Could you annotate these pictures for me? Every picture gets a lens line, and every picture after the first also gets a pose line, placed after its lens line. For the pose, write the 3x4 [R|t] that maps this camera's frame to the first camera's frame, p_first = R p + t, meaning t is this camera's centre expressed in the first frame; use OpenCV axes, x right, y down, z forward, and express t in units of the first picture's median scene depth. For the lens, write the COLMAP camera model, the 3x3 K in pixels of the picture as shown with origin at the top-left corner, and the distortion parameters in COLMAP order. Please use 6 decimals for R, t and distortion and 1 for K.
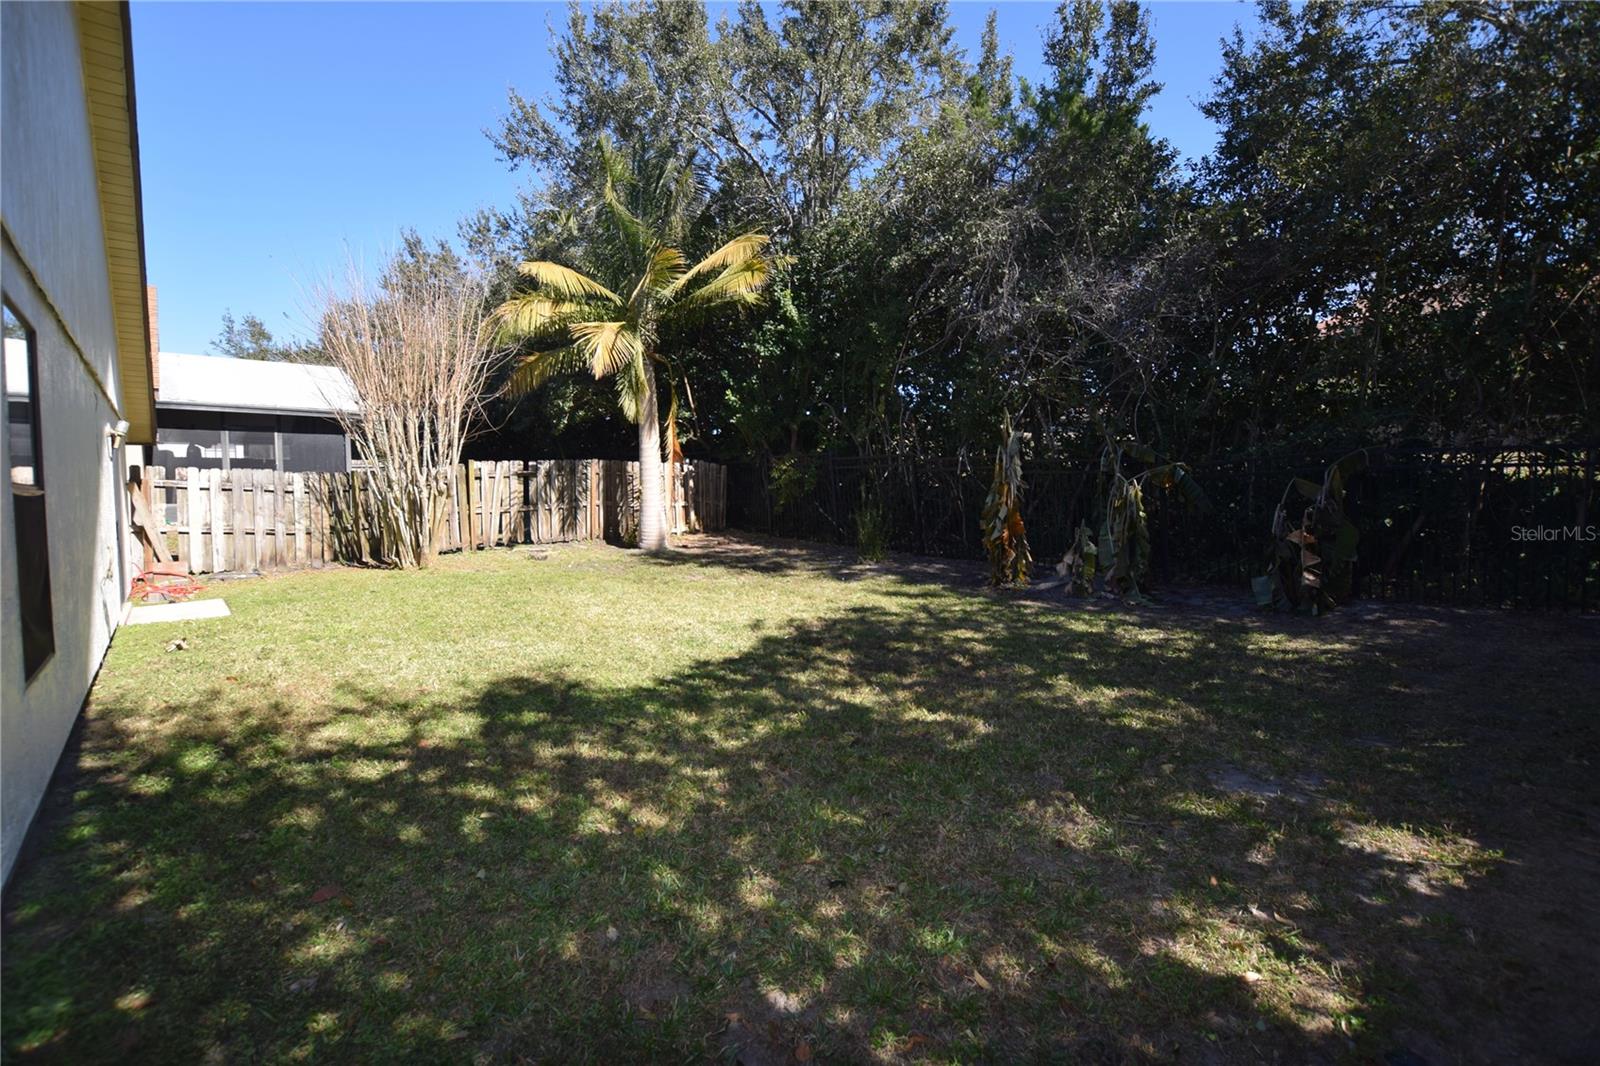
lens RADIAL K [[701.2, 0, 797.7], [0, 701.2, 531.2], [0, 0, 1]] dist [-0.029590, 0.001910]
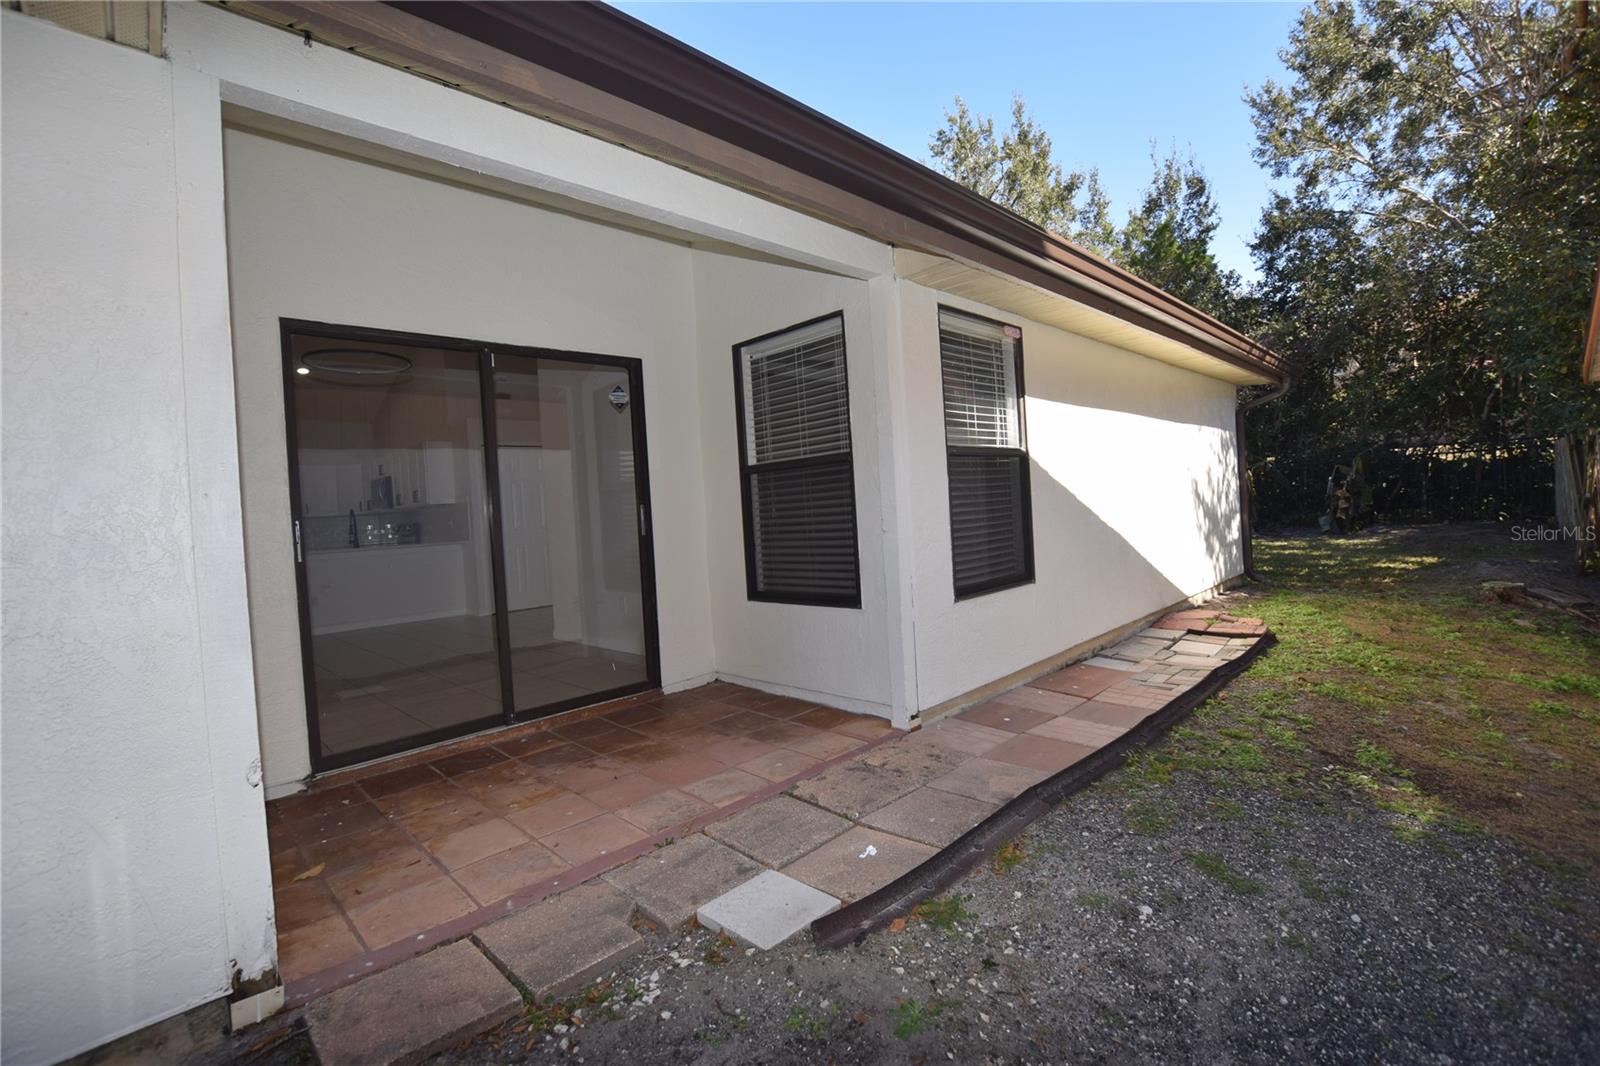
lens RADIAL K [[701.2, 0, 801.6], [0, 701.2, 531.0], [0, 0, 1]] dist [-0.029590, 0.001910]
pose [[0.998001, -0.047444, 0.041741, -0.825261], [0.048760, 0.998326, -0.031102, 0.090398], [-0.040196, 0.033076, 0.998644, -0.823278]]
